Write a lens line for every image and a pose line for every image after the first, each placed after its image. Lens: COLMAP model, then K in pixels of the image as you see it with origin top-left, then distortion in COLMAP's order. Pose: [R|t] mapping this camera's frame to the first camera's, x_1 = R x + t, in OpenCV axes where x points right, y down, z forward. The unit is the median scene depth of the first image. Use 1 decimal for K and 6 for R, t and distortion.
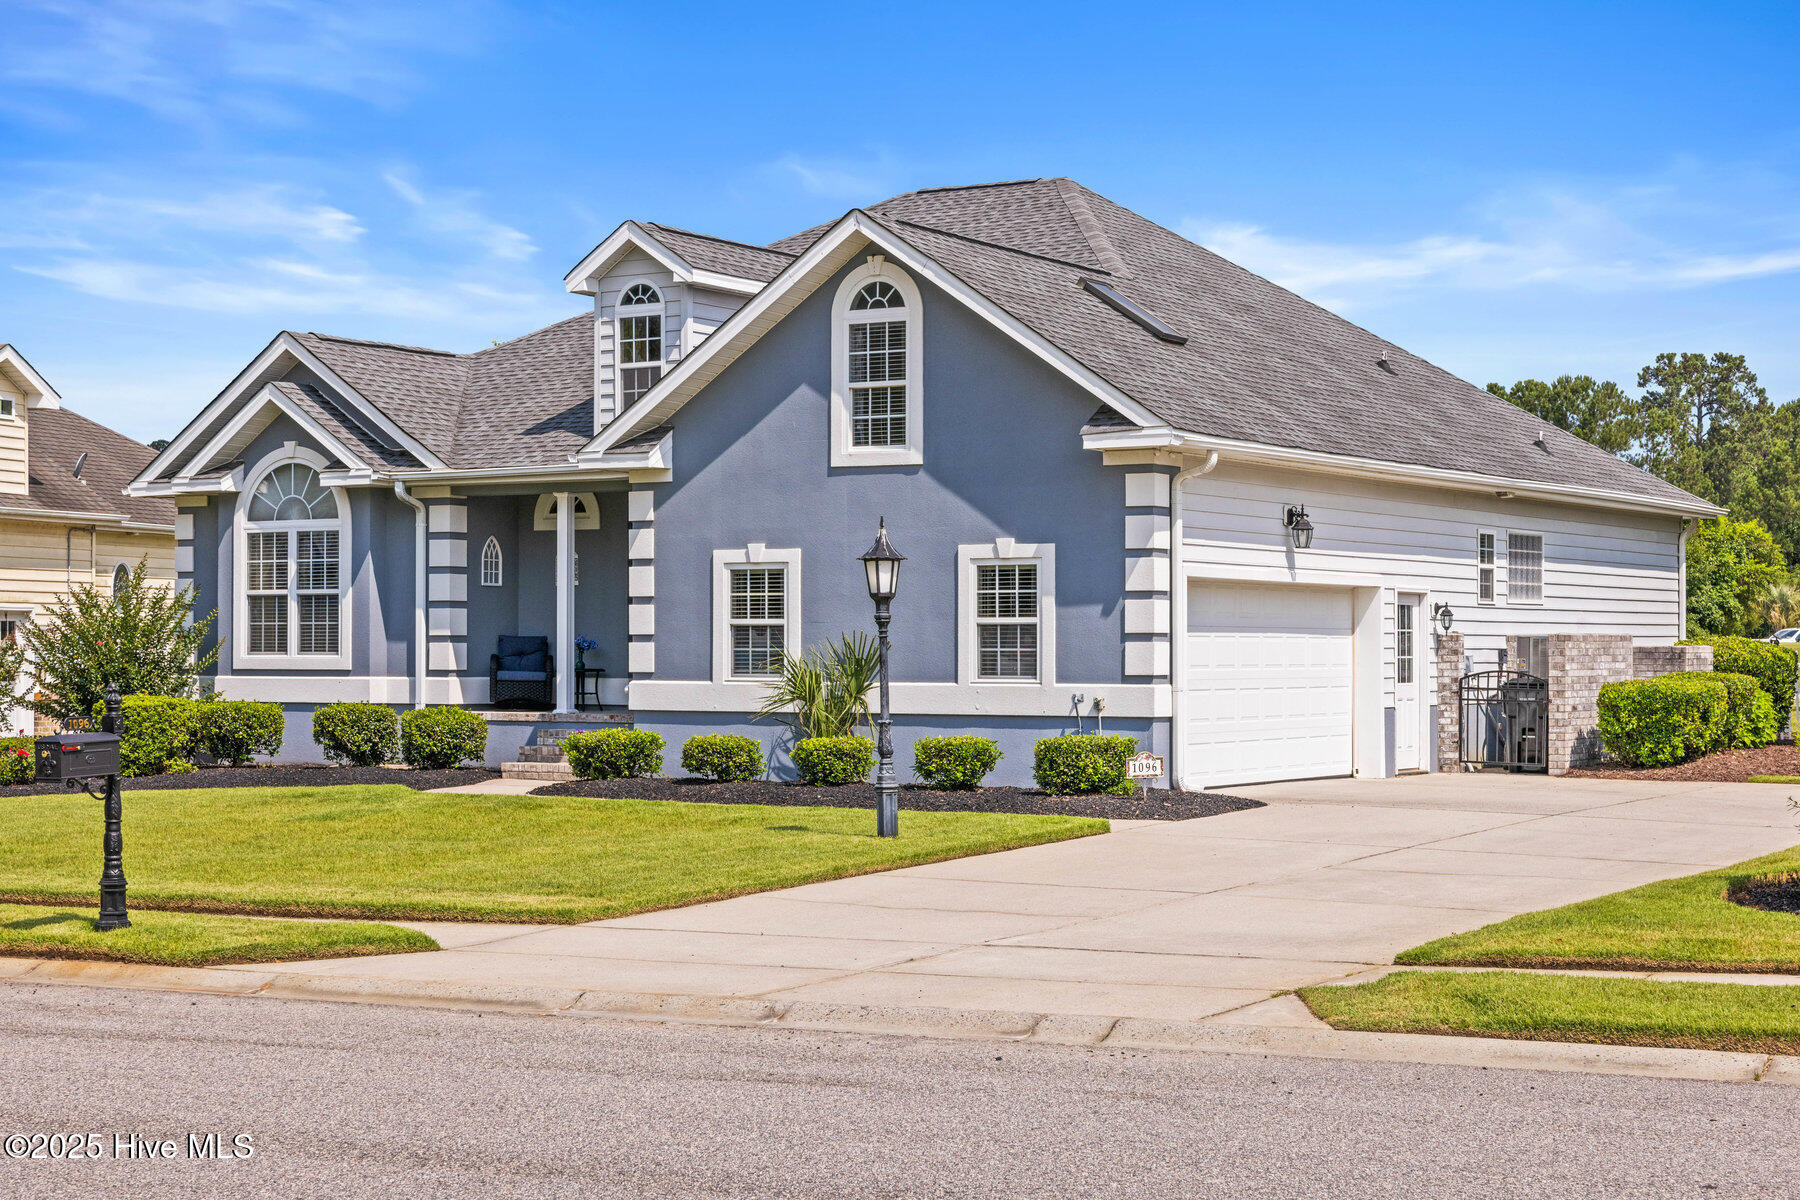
lens RADIAL K [[3029.1, 0, 900.0], [0, 3029.1, 600.0], [0, 0, 1]] dist [-0.038191, 0.107613]
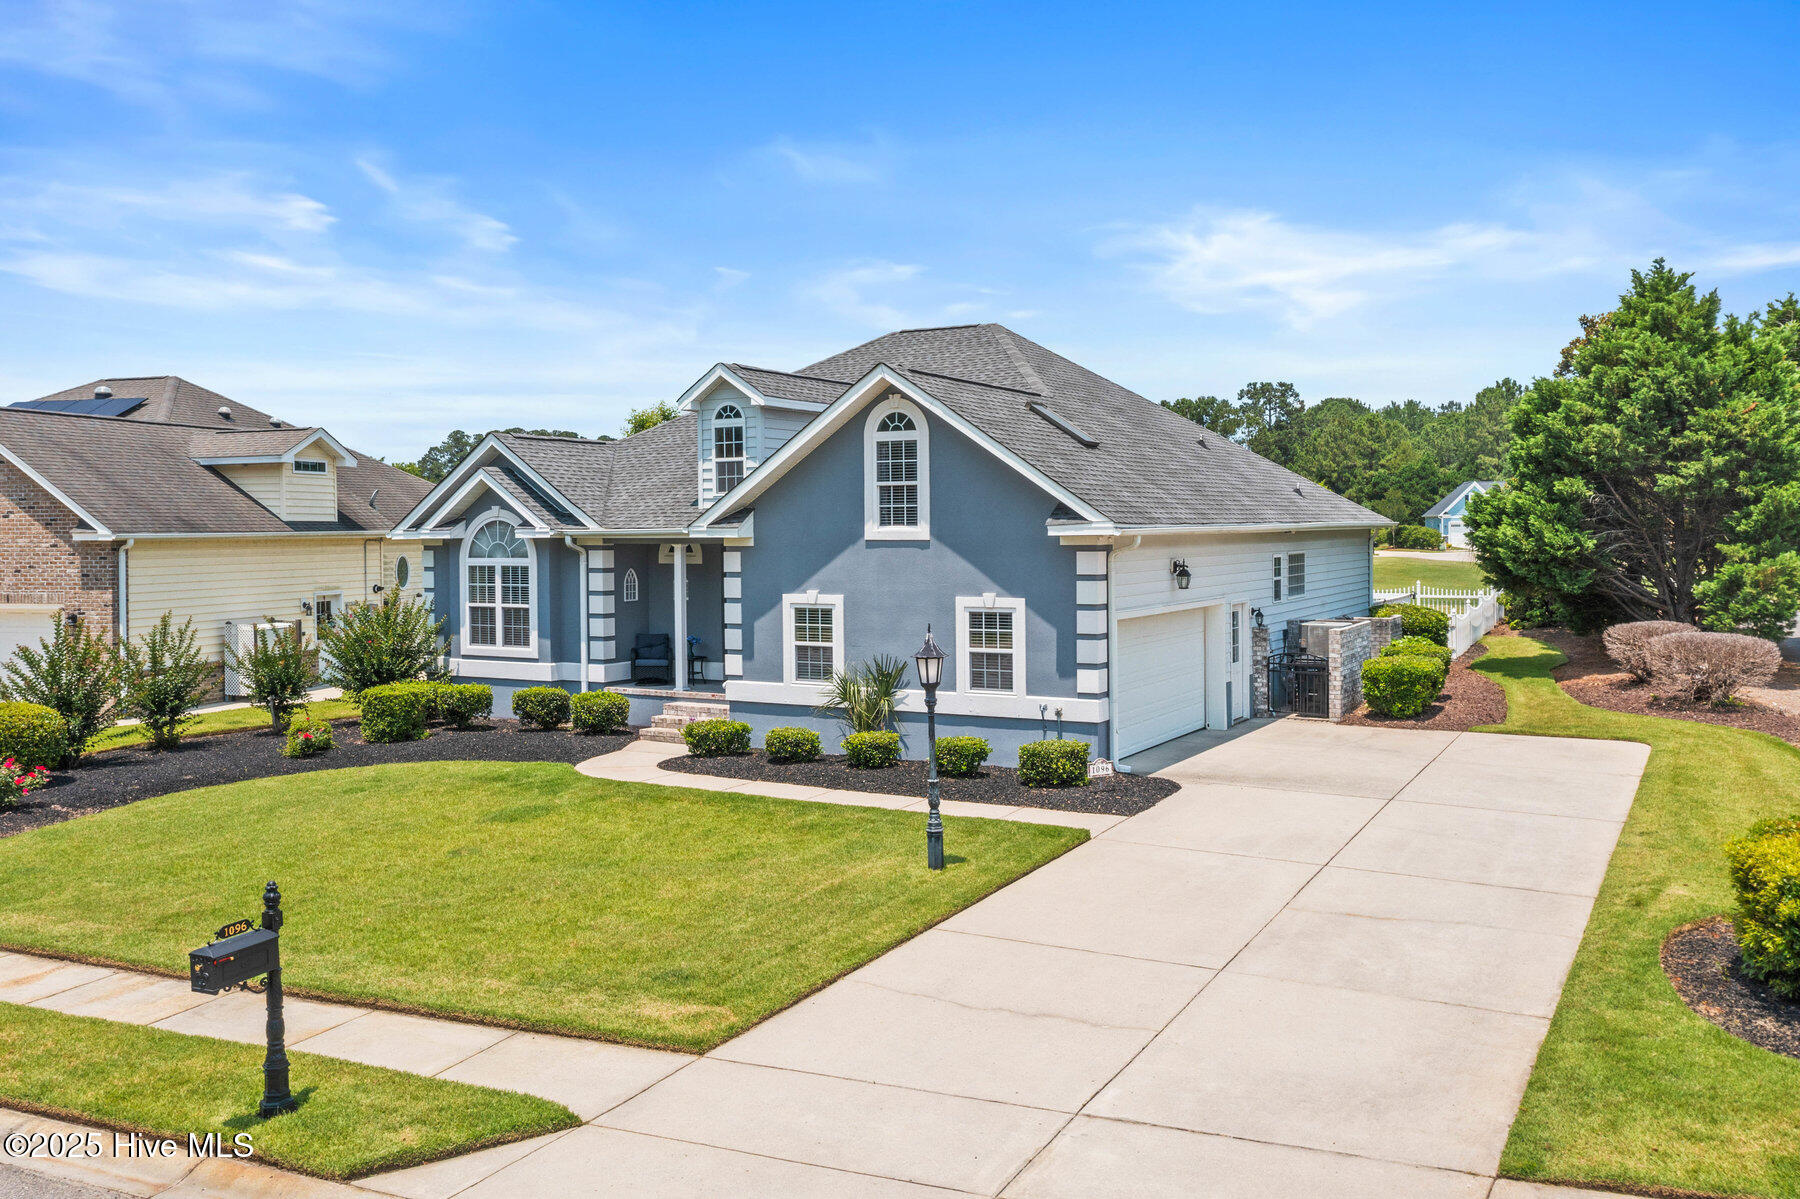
lens RADIAL K [[1597.0, 0, 903.0], [0, 1597.0, 547.2], [0, 0, 1]] dist [0.002550, -0.000604]
pose [[0.999415, -0.009558, 0.032844, -0.025662], [0.008895, 0.999754, 0.020297, -0.048335], [-0.033030, -0.019993, 0.999254, 0.204014]]
